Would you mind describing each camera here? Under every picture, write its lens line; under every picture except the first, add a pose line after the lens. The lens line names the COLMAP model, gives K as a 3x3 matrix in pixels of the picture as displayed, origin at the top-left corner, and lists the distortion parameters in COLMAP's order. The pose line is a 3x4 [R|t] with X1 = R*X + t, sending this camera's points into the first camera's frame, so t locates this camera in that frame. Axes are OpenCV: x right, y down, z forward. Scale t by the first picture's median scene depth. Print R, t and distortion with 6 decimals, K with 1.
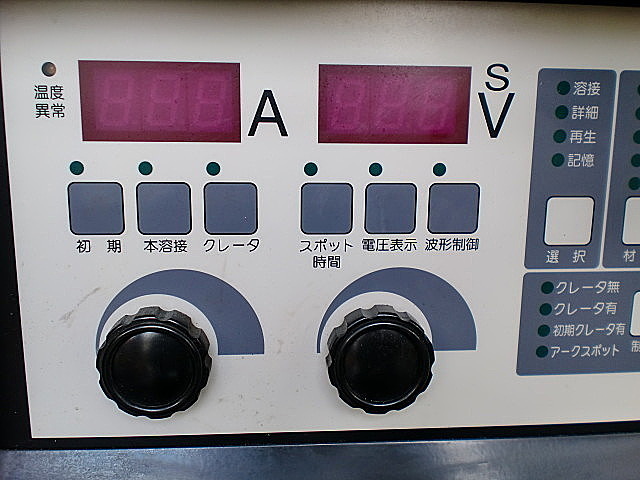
lens RADIAL K [[652.7, 0, 322.5], [0, 652.7, 230.9], [0, 0, 1]] dist [0.051079, -0.212668]
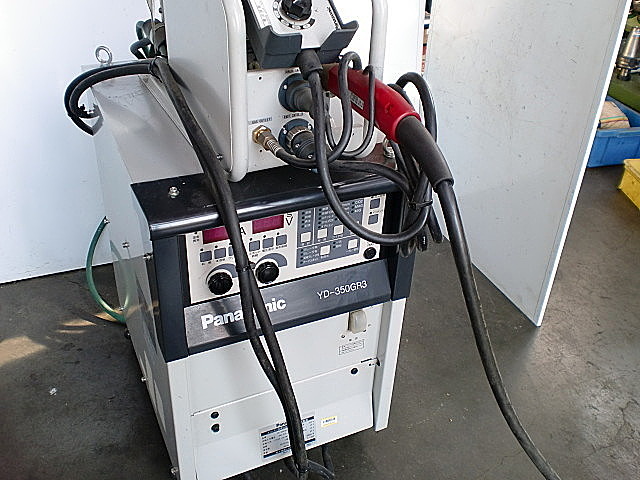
lens RADIAL K [[652.7, 0, 322.5], [0, 652.7, 230.9], [0, 0, 1]] dist [0.051079, -0.212668]
pose [[0.938535, -0.163611, 0.303947, -0.894762], [0.035301, 0.921412, 0.386980, -1.832972], [-0.343375, -0.352465, 0.870553, -3.005945]]
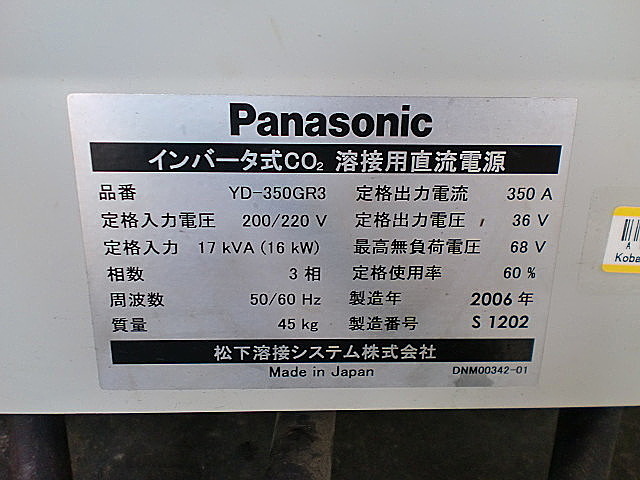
lens RADIAL K [[652.7, 0, 322.5], [0, 652.7, 230.9], [0, 0, 1]] dist [0.051079, -0.212668]
pose [[0.998852, 0.034088, -0.033652, 0.275055], [-0.018779, 0.924974, 0.379566, 1.672672], [0.044066, -0.378498, 0.924553, 0.719918]]
